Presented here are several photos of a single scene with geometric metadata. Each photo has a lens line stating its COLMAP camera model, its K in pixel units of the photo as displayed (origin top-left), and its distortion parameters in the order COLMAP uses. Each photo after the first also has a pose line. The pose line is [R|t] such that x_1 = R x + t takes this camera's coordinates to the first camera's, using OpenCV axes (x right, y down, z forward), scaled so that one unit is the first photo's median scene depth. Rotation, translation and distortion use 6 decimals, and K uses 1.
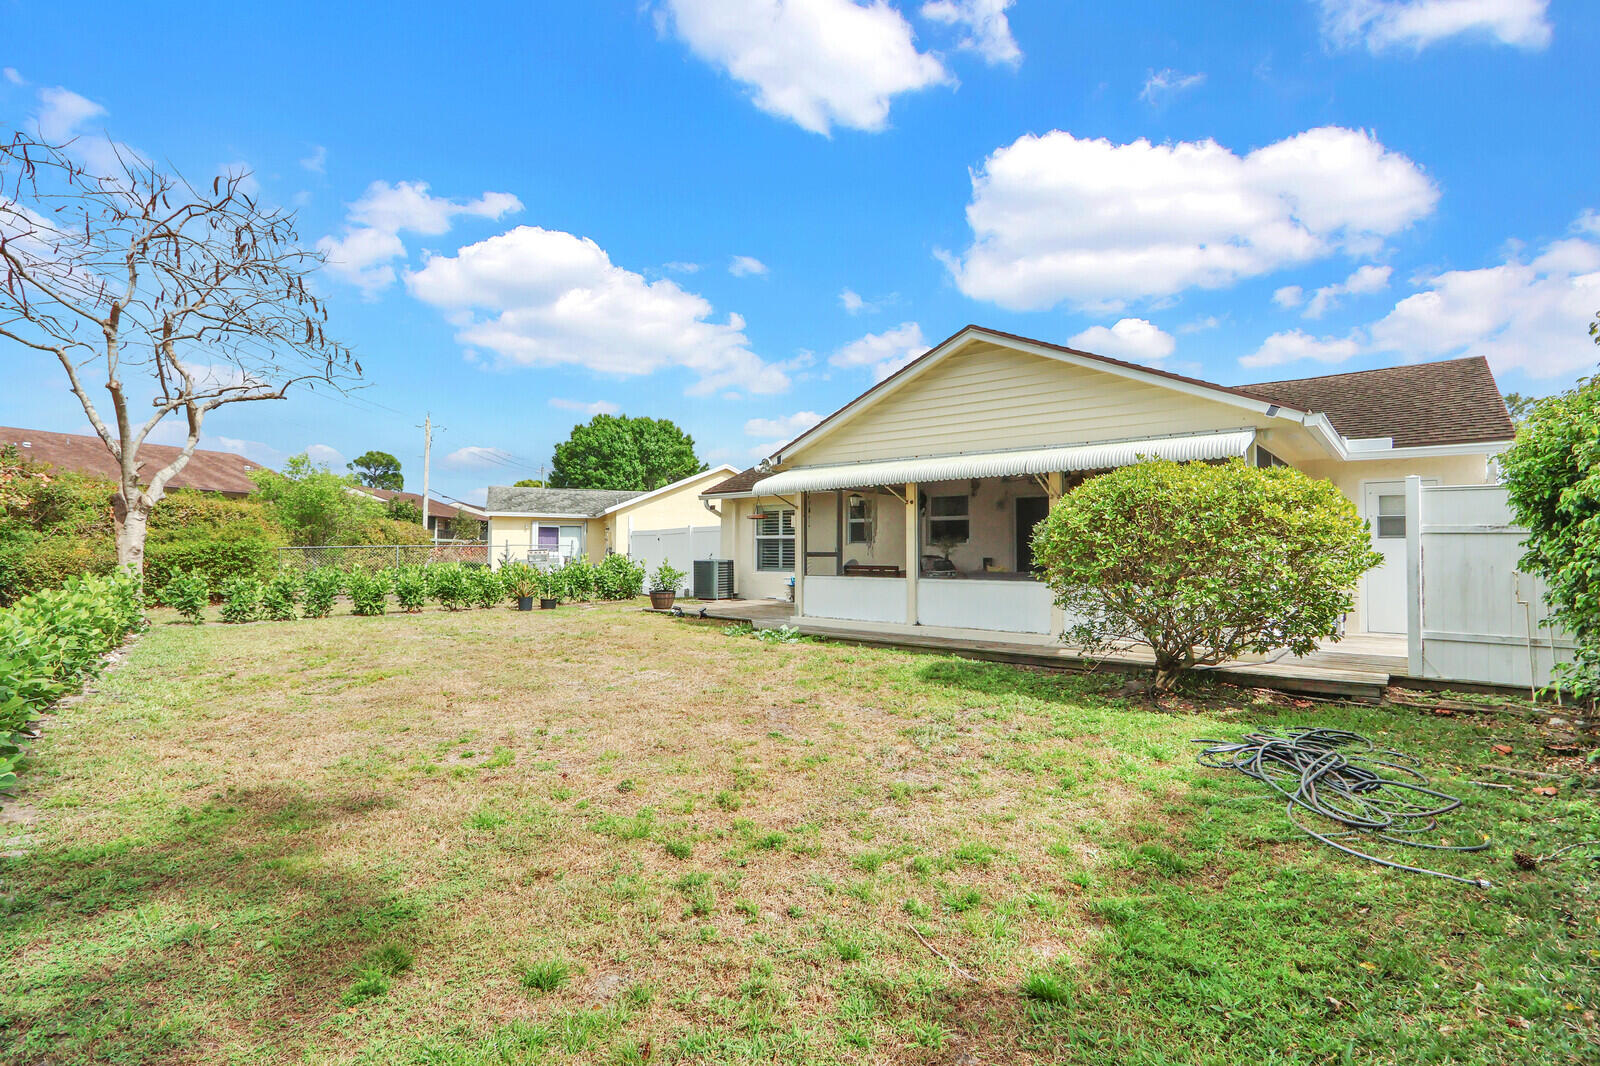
lens RADIAL K [[736.0, 0, 800.0], [0, 736.0, 533.0], [0, 0, 1]] dist [-0.017510, -0.000027]
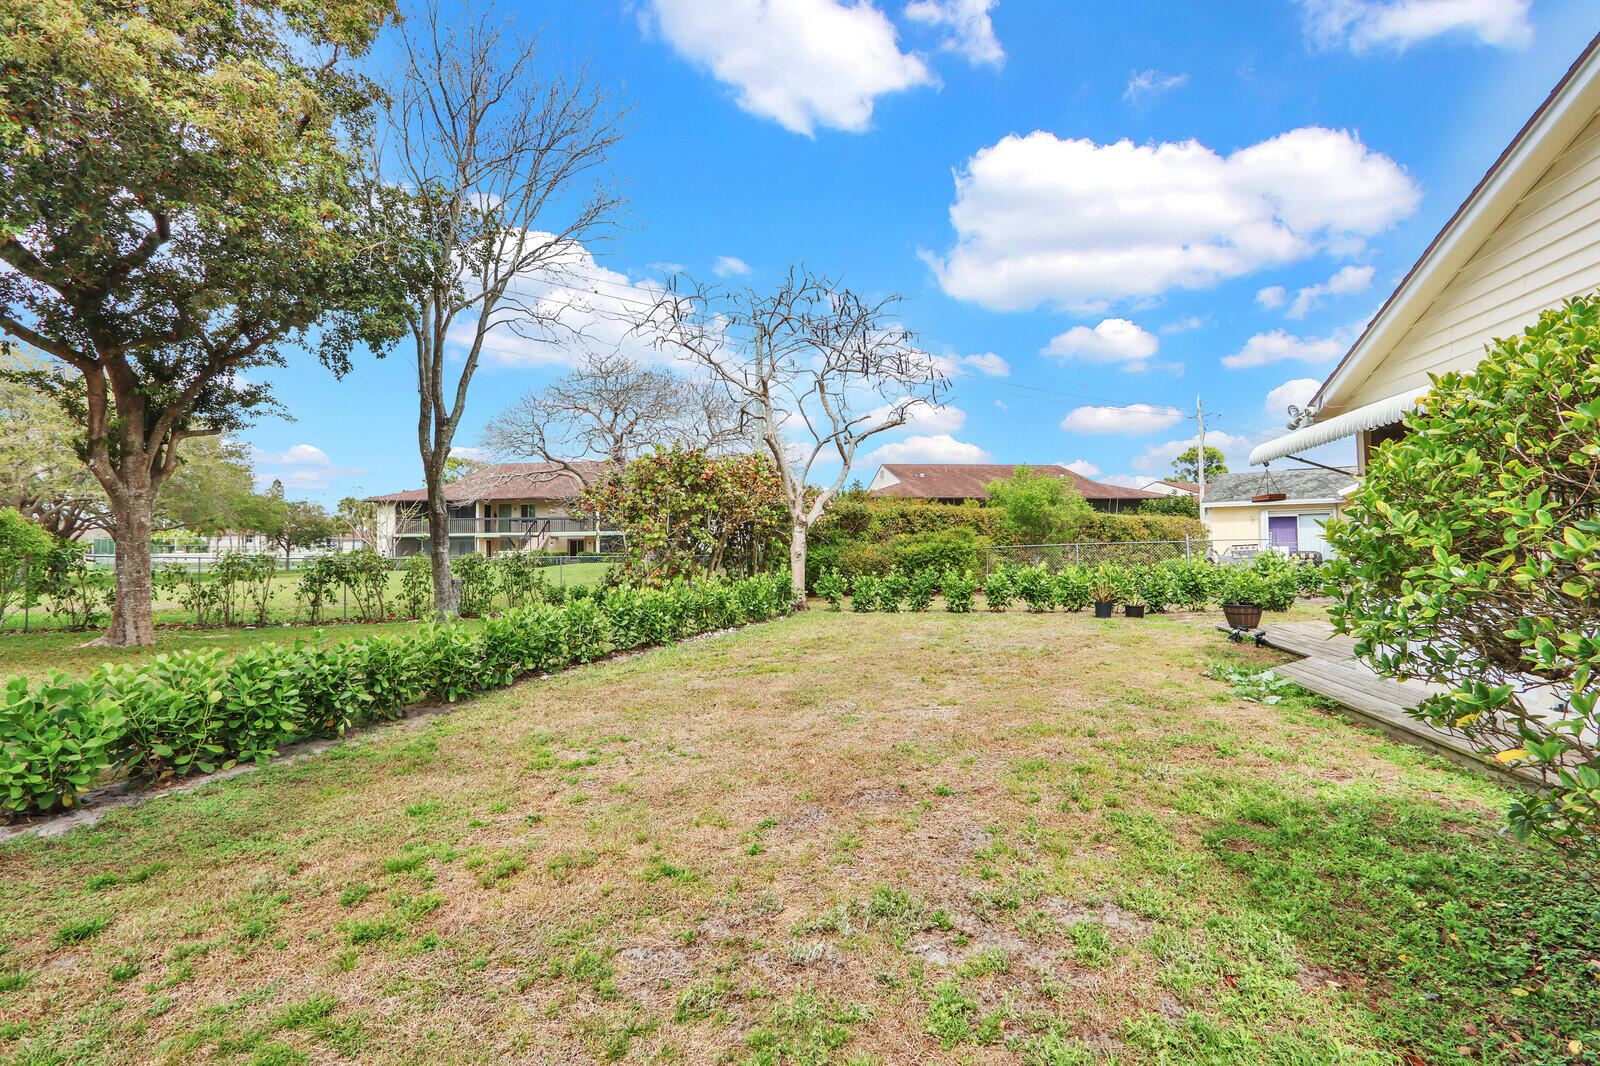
lens RADIAL K [[736.0, 0, 800.0], [0, 736.0, 533.0], [0, 0, 1]] dist [-0.017510, -0.000027]
pose [[0.503936, -0.029980, -0.863221, 0.228379], [0.038317, 0.999190, -0.012334, -0.000241], [0.862891, -0.026860, 0.504676, 0.253244]]
